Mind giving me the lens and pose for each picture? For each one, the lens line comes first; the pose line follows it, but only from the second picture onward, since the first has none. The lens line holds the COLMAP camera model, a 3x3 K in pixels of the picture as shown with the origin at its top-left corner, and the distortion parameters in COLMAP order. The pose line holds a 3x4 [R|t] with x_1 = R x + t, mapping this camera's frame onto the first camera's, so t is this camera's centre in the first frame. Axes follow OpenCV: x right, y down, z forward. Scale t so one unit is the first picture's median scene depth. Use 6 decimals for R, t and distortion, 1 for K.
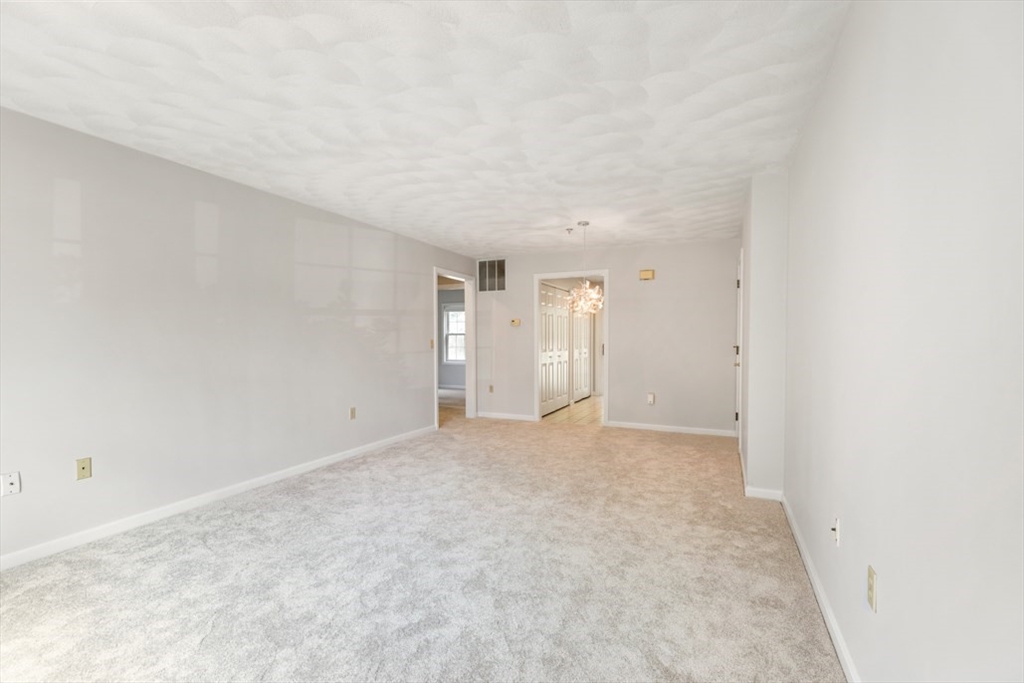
lens RADIAL K [[461.6, 0, 511.6], [0, 461.6, 360.7], [0, 0, 1]] dist [0.000694, -0.000066]
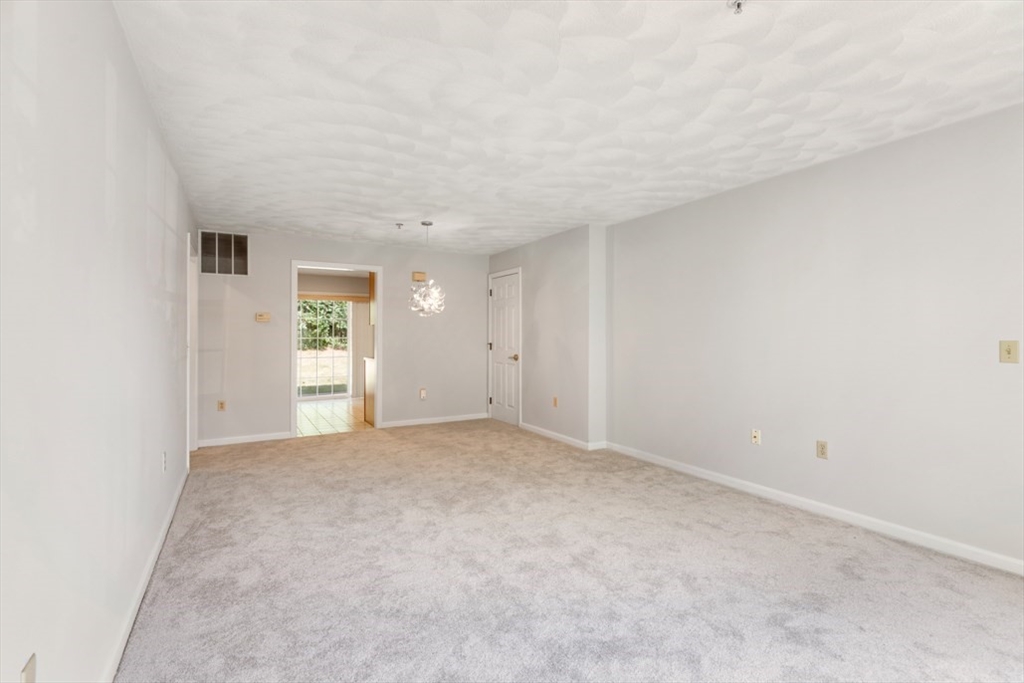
lens RADIAL K [[471.2, 0, 512.0], [0, 471.2, 341.5], [0, 0, 1]] dist [0.001508, 0.000112]
pose [[0.580090, -0.008350, 0.814509, -0.654246], [0.040647, 0.998998, -0.018708, -0.014437], [-0.813537, 0.043960, 0.579849, 0.297798]]
